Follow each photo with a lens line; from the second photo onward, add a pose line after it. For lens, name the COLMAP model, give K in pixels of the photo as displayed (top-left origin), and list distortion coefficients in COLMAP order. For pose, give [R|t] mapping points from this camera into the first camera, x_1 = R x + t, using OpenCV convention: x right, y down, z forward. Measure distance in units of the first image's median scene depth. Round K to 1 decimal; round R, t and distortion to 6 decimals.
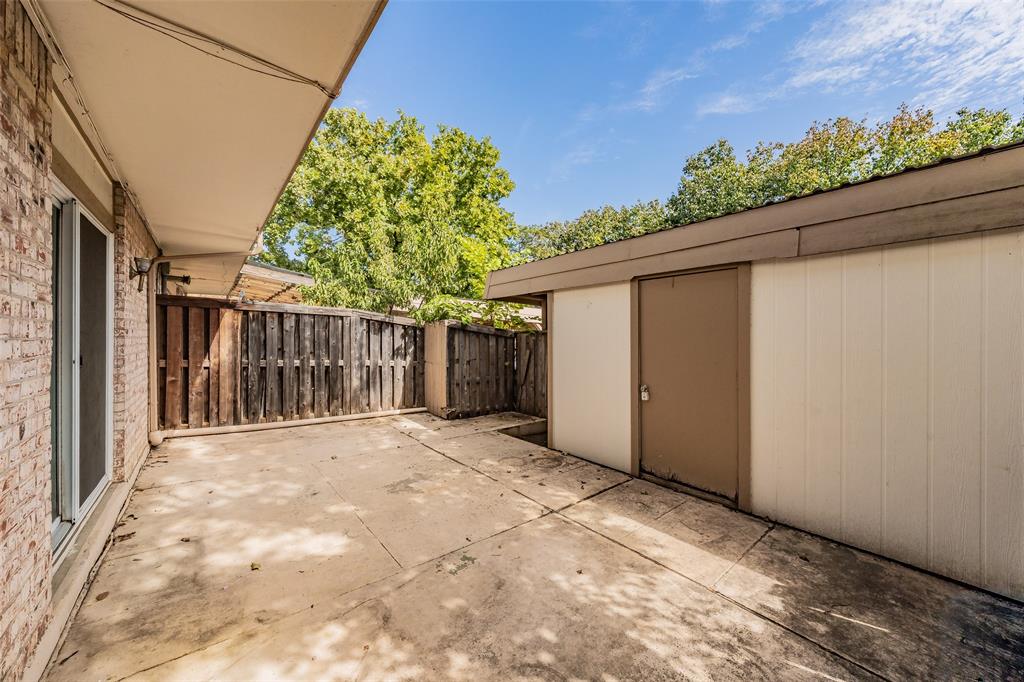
lens RADIAL K [[375.1, 0, 512.0], [0, 375.1, 341.0], [0, 0, 1]] dist [-0.001641, 0.006891]
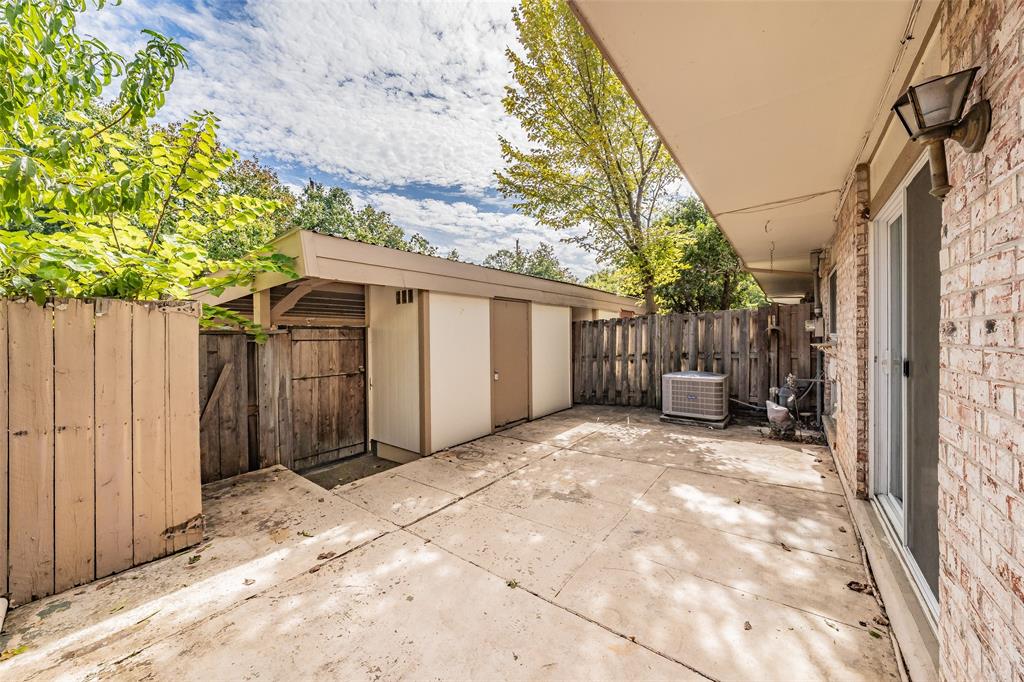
lens RADIAL K [[366.9, 0, 512.0], [0, 366.9, 341.0], [0, 0, 1]] dist [0.000305, -0.000094]
pose [[-0.235017, -0.013277, 0.971901, -1.244284], [0.021505, 0.999591, 0.018856, -0.025796], [-0.971753, 0.025332, -0.234635, 1.466637]]
